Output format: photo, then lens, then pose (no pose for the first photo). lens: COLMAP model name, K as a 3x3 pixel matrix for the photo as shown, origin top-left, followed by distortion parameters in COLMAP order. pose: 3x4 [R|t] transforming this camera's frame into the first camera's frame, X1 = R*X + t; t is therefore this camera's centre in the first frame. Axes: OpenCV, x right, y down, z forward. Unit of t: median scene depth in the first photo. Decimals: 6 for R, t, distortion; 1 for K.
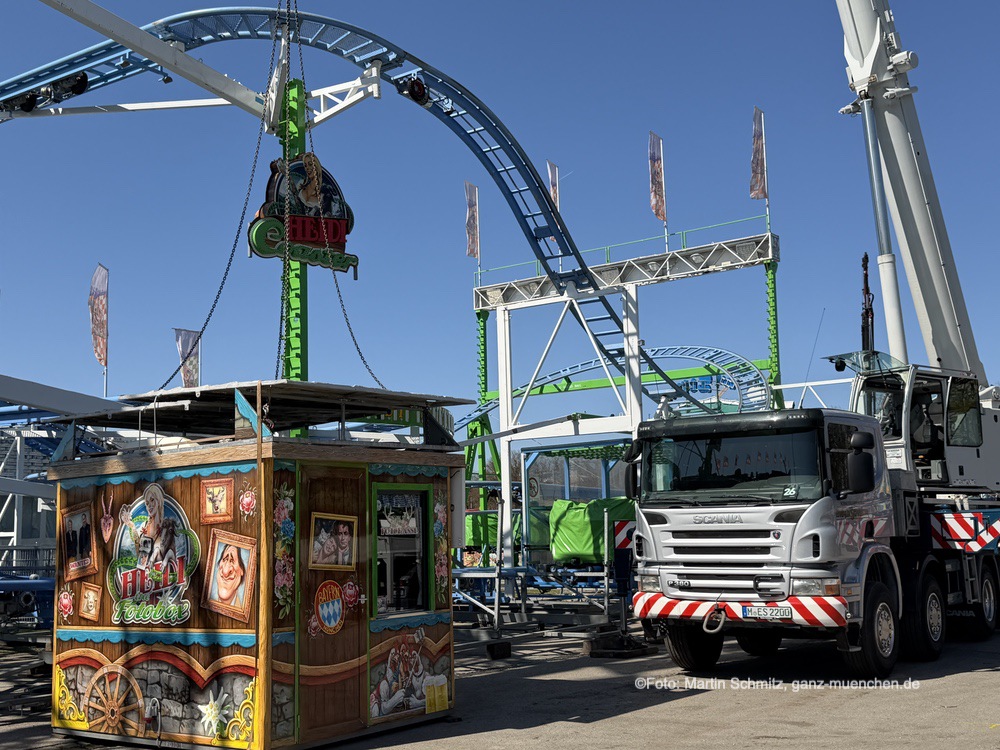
lens RADIAL K [[1141.6, 0, 500.8], [0, 1141.6, 378.2], [0, 0, 1]] dist [0.084222, 0.000000]
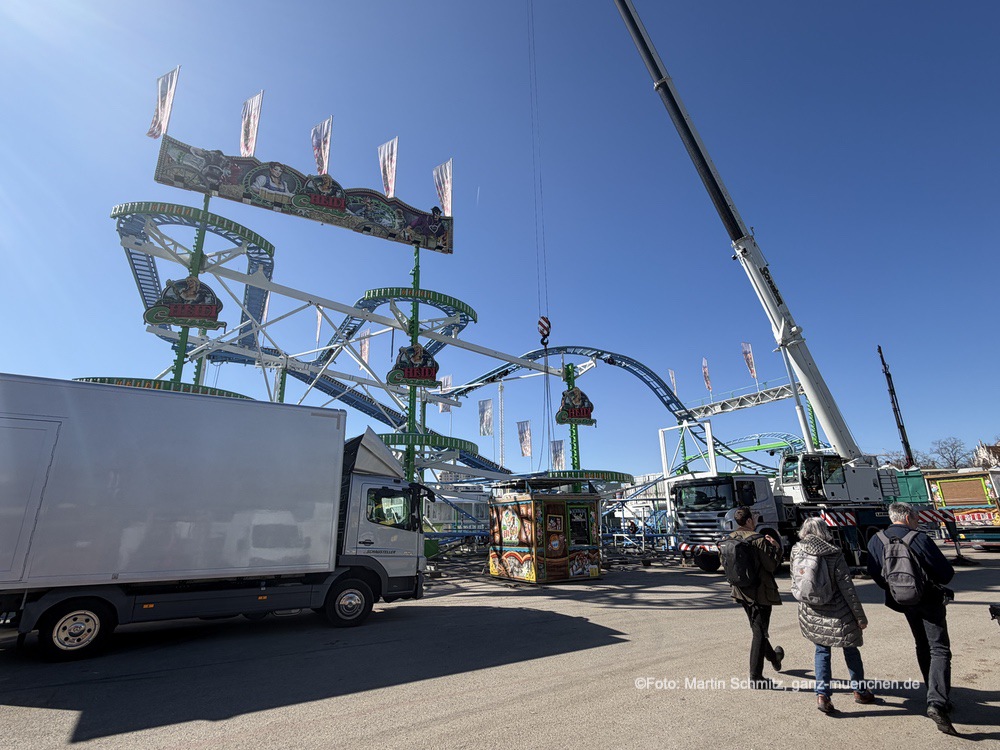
lens RADIAL K [[487.9, 0, 501.0], [0, 487.9, 371.8], [0, 0, 1]] dist [-0.000199, -0.000029]
pose [[0.910473, -0.114805, -0.397314, 0.164973], [0.051856, 0.984807, -0.165732, -0.035384], [0.410304, 0.130292, 0.902593, -0.226974]]
